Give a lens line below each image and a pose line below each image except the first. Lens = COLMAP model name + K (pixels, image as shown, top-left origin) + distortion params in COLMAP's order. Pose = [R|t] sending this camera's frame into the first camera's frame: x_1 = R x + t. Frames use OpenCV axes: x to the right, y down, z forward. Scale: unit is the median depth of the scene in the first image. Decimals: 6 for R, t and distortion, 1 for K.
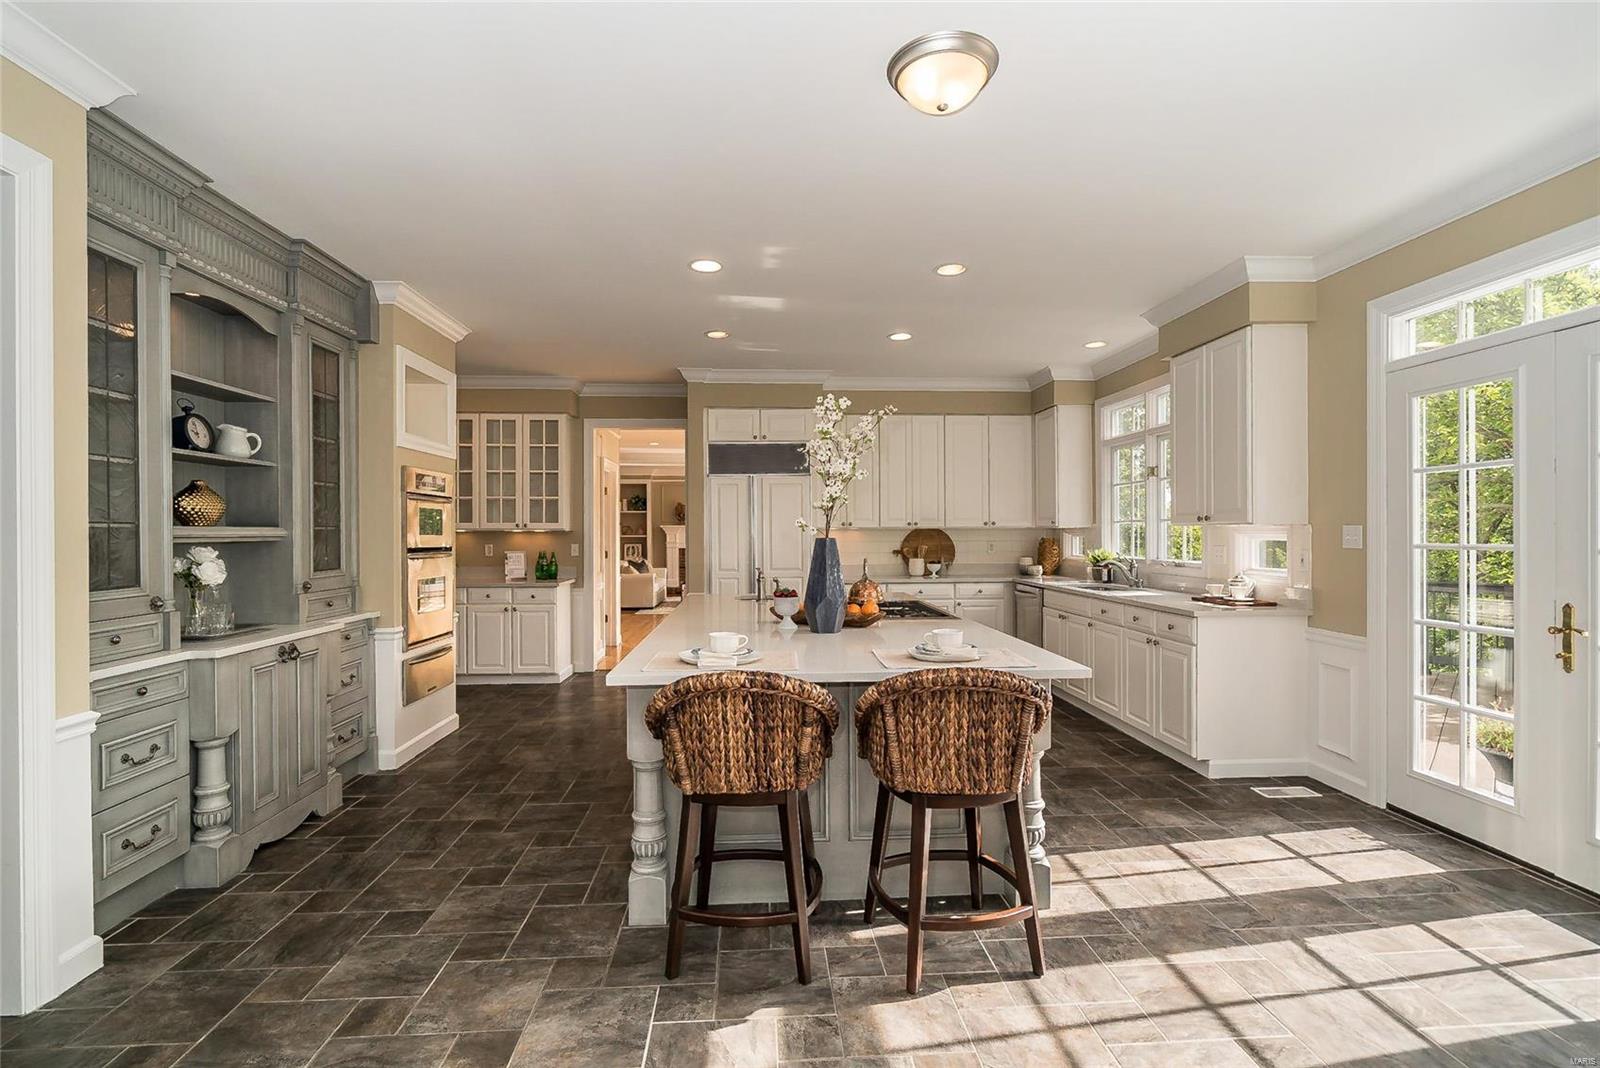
lens RADIAL K [[734.6, 0, 779.9], [0, 734.6, 555.9], [0, 0, 1]] dist [-0.005816, 0.001260]
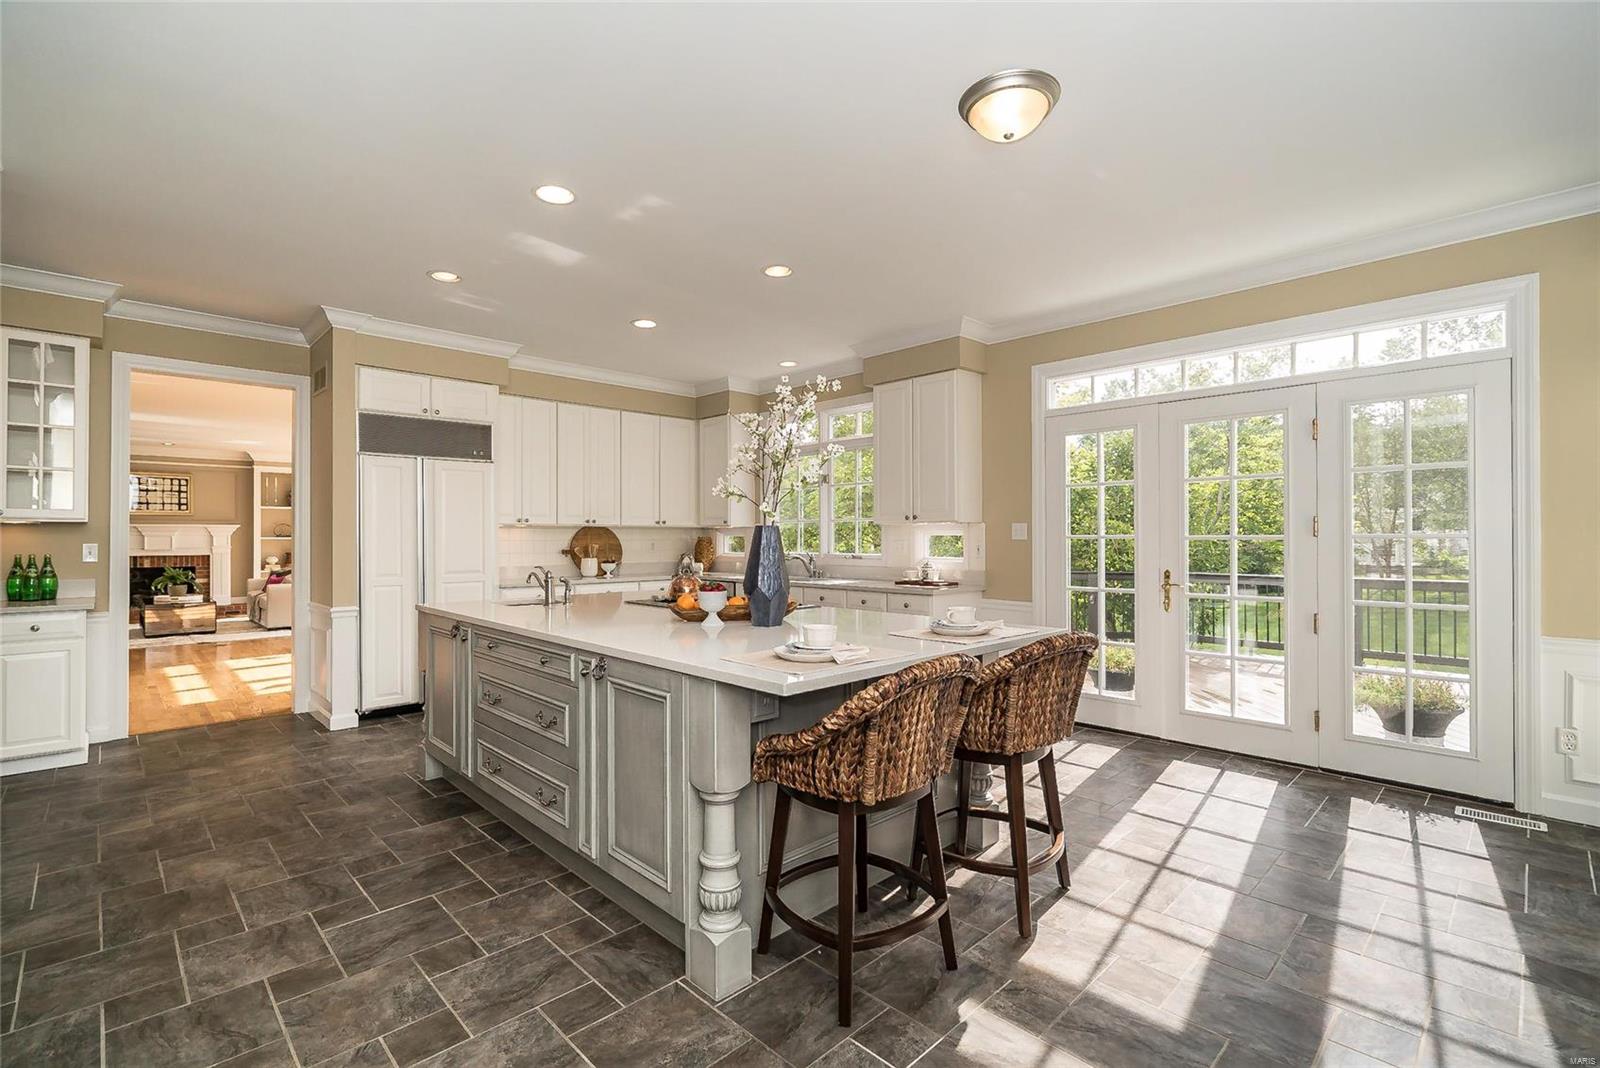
lens RADIAL K [[734.6, 0, 802.3], [0, 734.6, 543.0], [0, 0, 1]] dist [-0.005816, 0.001260]
pose [[0.750478, -0.002001, 0.660892, -0.381153], [0.019645, 0.999621, -0.019282, 0.012466], [-0.660603, 0.027454, 0.750233, 0.186539]]
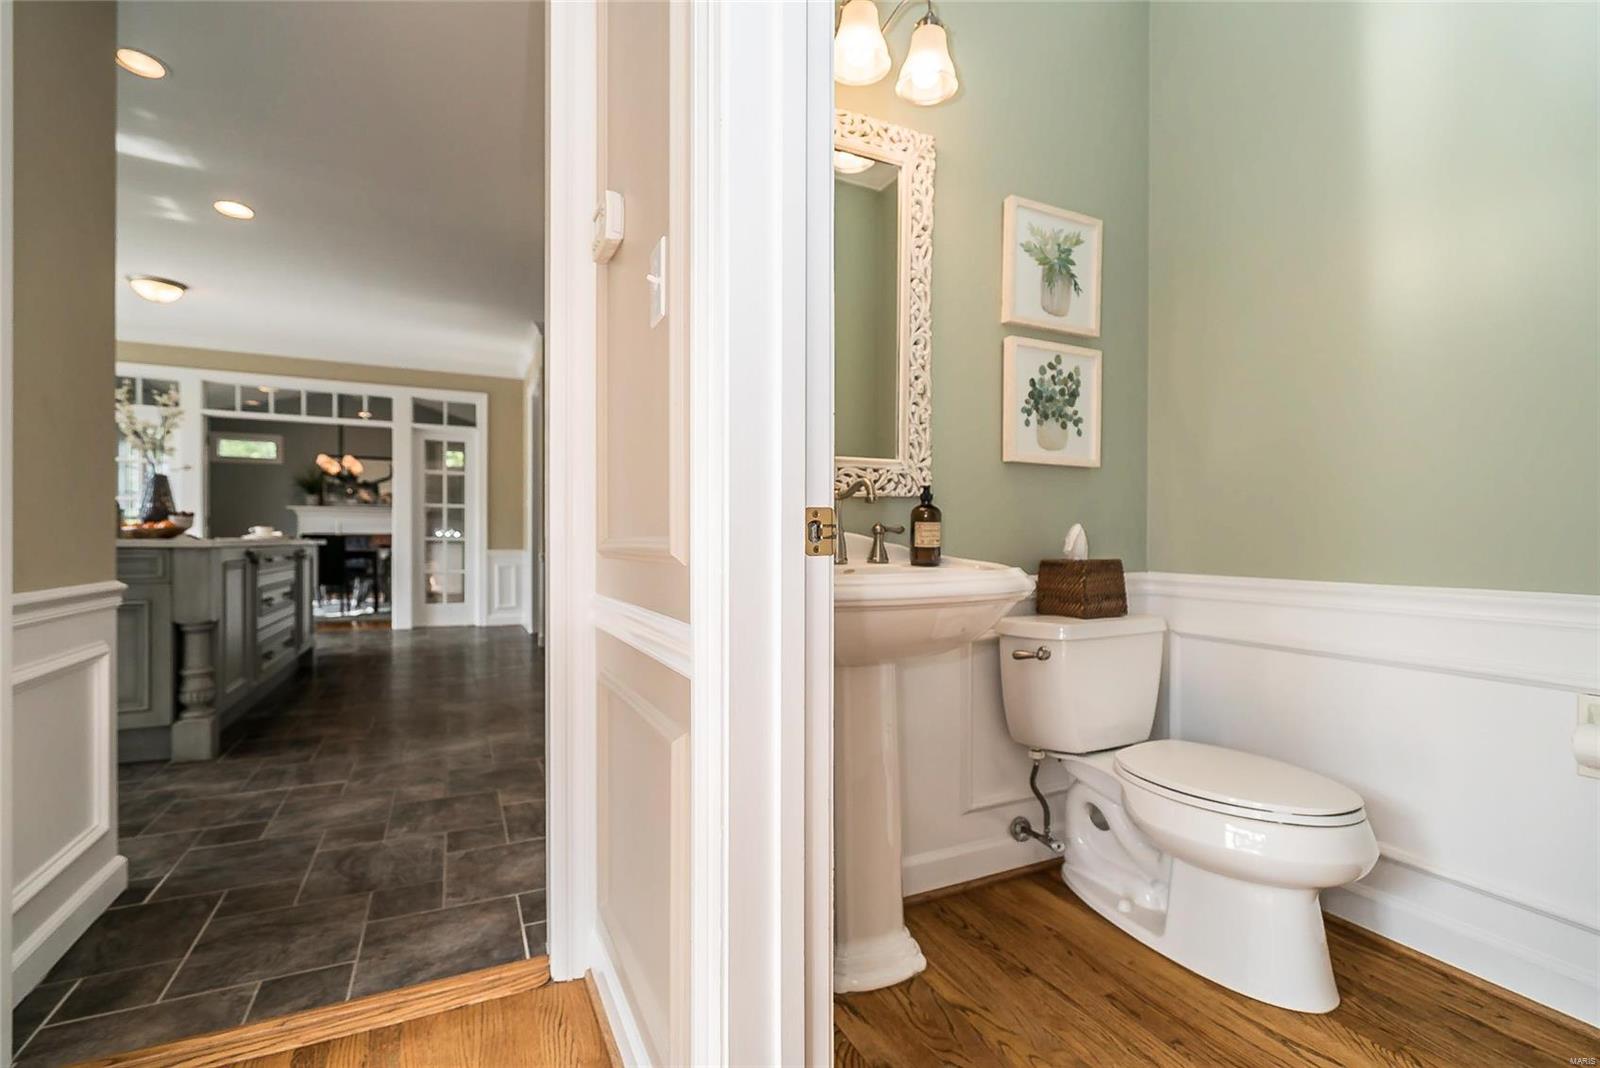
lens RADIAL K [[734.6, 0, 789.7], [0, 734.6, 546.2], [0, 0, 1]] dist [-0.005816, 0.001260]
pose [[-0.924729, 0.004647, -0.380597, -0.386160], [-0.010196, 0.999264, 0.036973, 0.035968], [0.380489, 0.038071, -0.924001, 2.011847]]
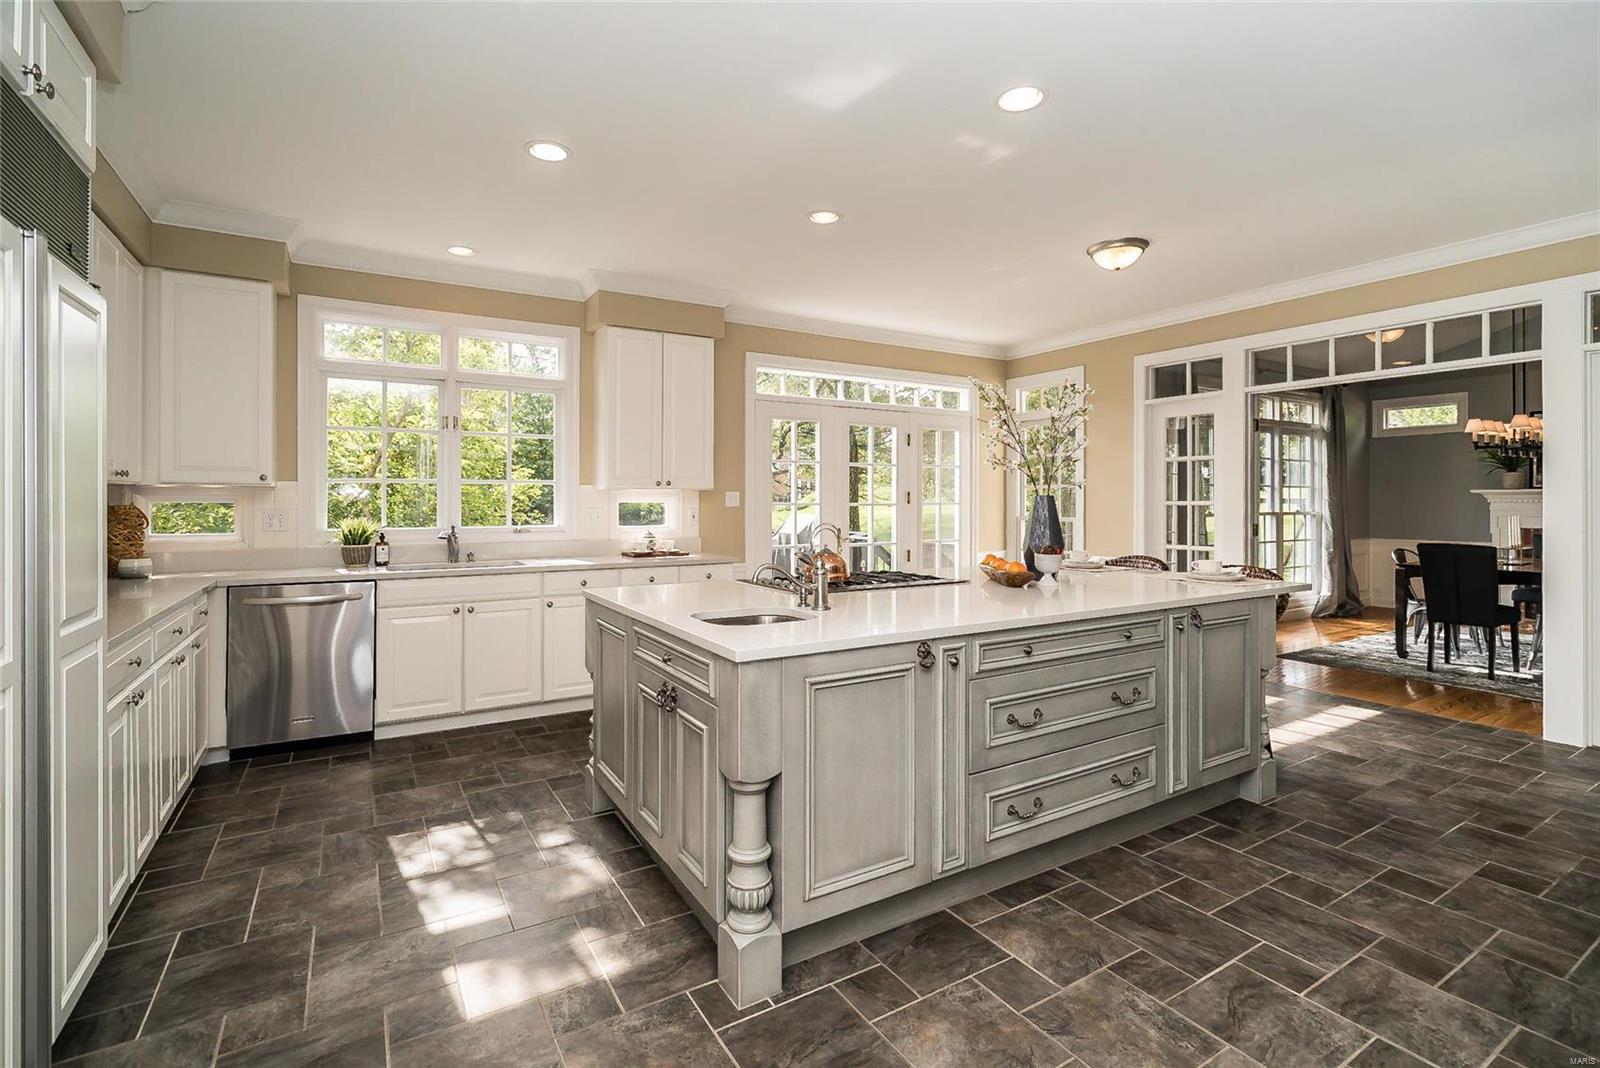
lens RADIAL K [[734.6, 0, 804.6], [0, 734.6, 512.3], [0, 0, 1]] dist [-0.005816, 0.001260]
pose [[-0.487578, -0.008235, 0.873040, -0.529261], [0.027421, 0.999318, 0.024741, -0.027633], [-0.872648, 0.036003, -0.487020, 1.342338]]
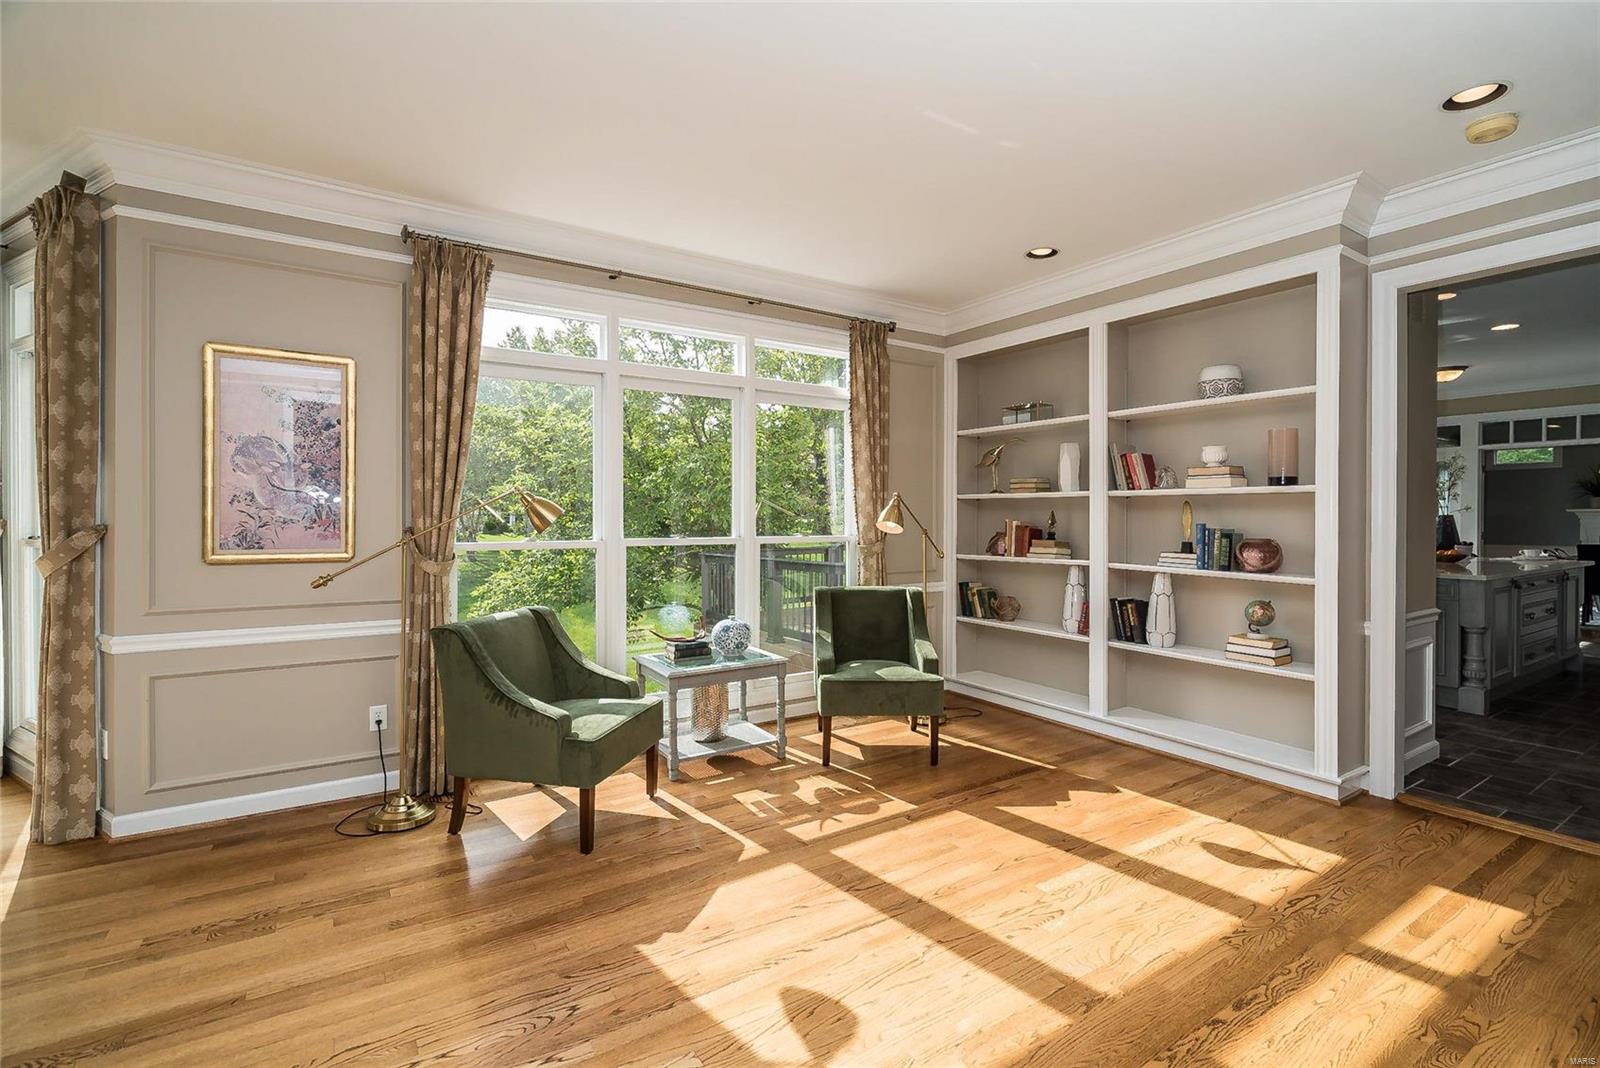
lens RADIAL K [[734.6, 0, 803.1], [0, 734.6, 518.4], [0, 0, 1]] dist [-0.005816, 0.001260]
pose [[-0.514808, -0.000114, 0.857306, -0.560015], [0.027261, 0.999492, 0.016503, -0.074230], [-0.856872, 0.031867, -0.514543, 2.610534]]
